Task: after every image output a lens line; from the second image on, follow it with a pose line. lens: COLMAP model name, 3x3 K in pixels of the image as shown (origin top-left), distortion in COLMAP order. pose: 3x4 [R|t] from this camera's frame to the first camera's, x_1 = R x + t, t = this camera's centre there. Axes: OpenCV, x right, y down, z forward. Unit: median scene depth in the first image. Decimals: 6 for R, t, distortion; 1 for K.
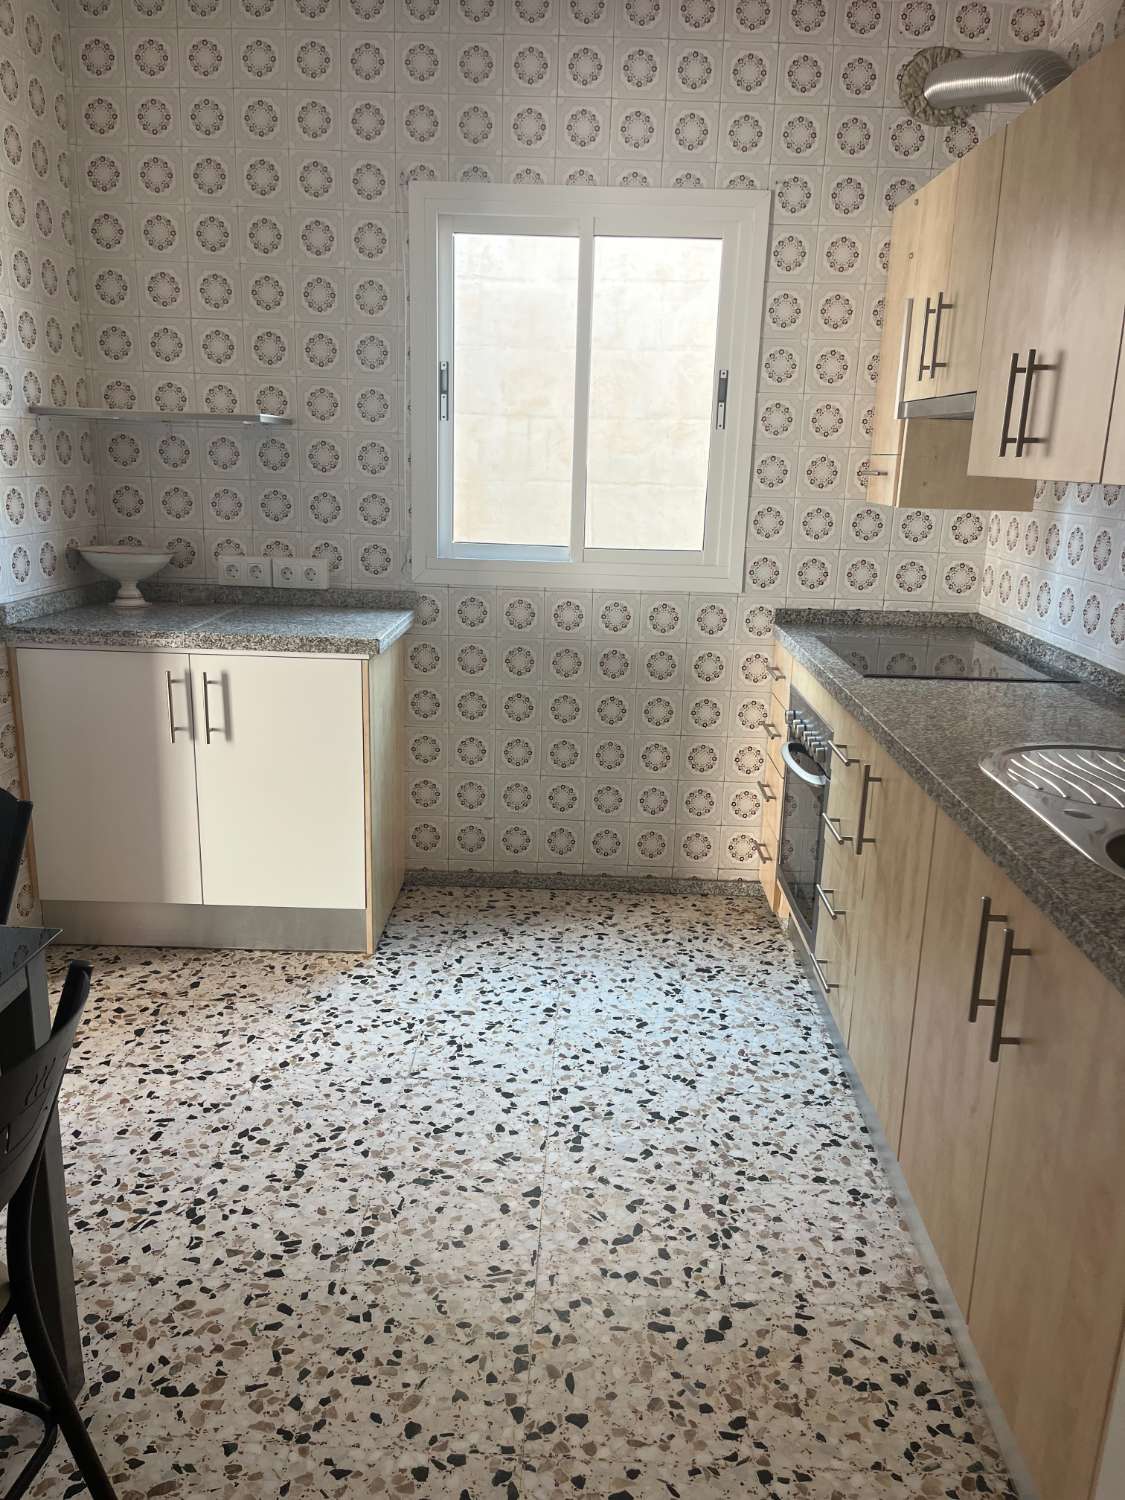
lens RADIAL K [[1139.1, 0, 565.1], [0, 1139.1, 753.4], [0, 0, 1]] dist [0.065657, -0.093581]
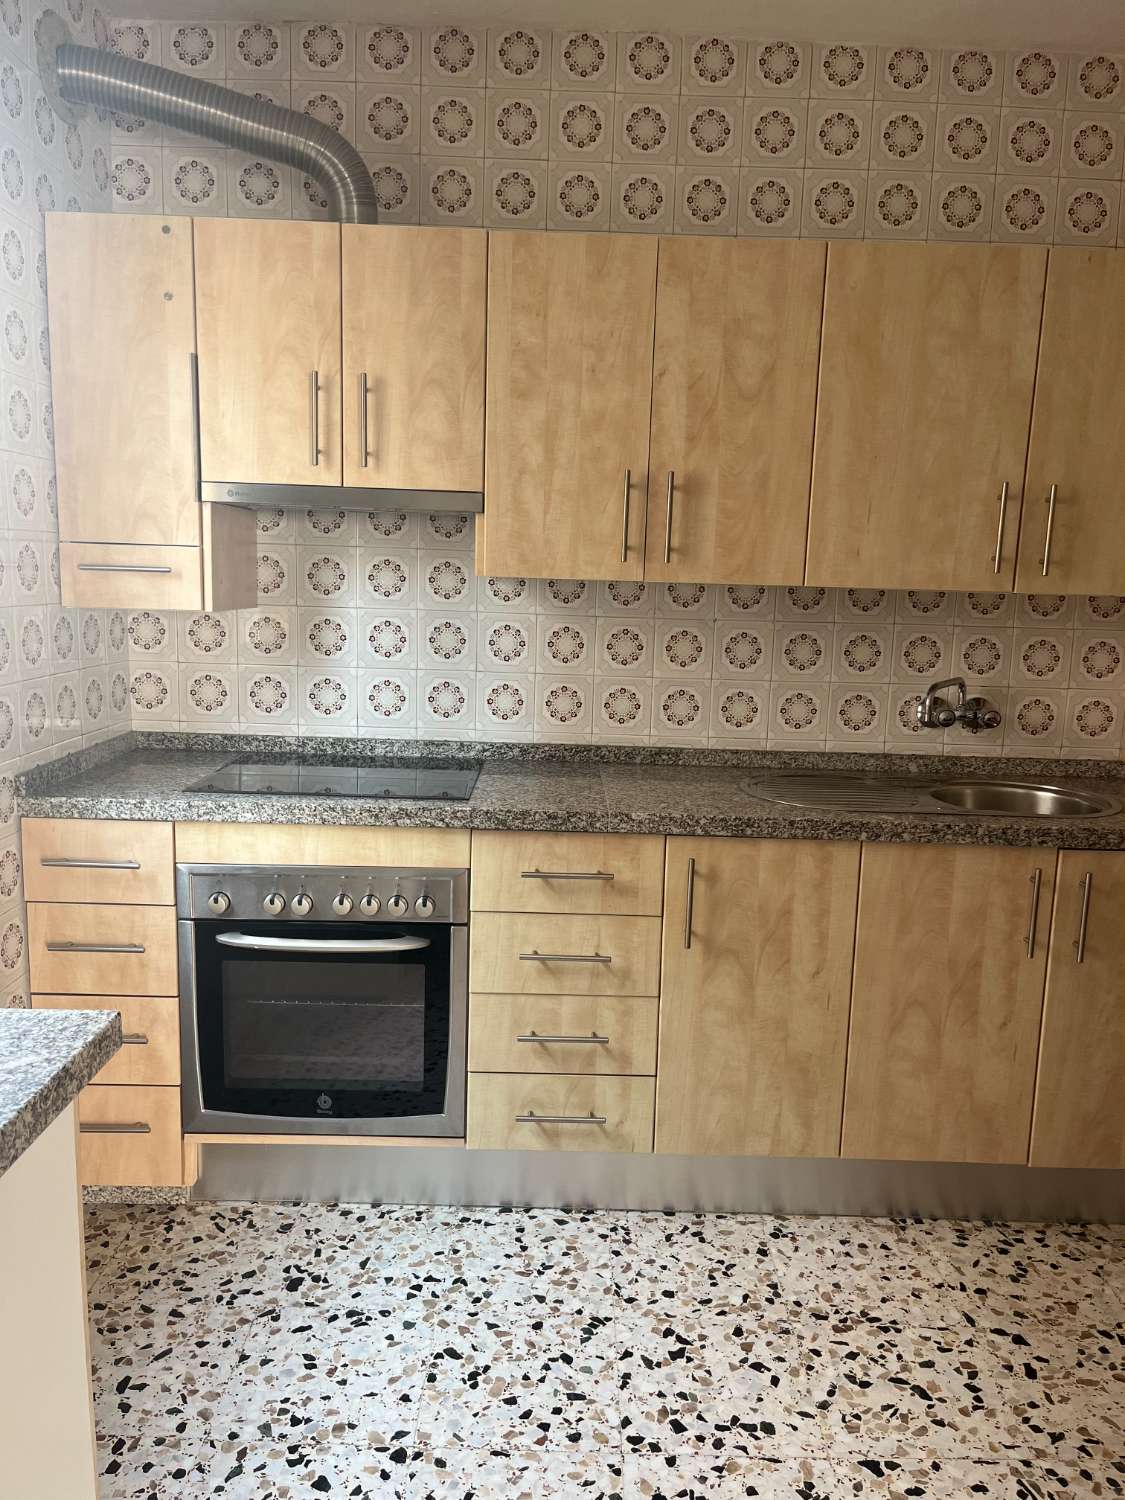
lens RADIAL K [[1139.1, 0, 556.8], [0, 1139.1, 755.6], [0, 0, 1]] dist [0.065657, -0.093581]
pose [[-0.016719, -0.195782, 0.980505, -0.614140], [0.231939, 0.953133, 0.194271, -0.262184], [-0.972587, 0.230665, 0.029474, 0.910418]]
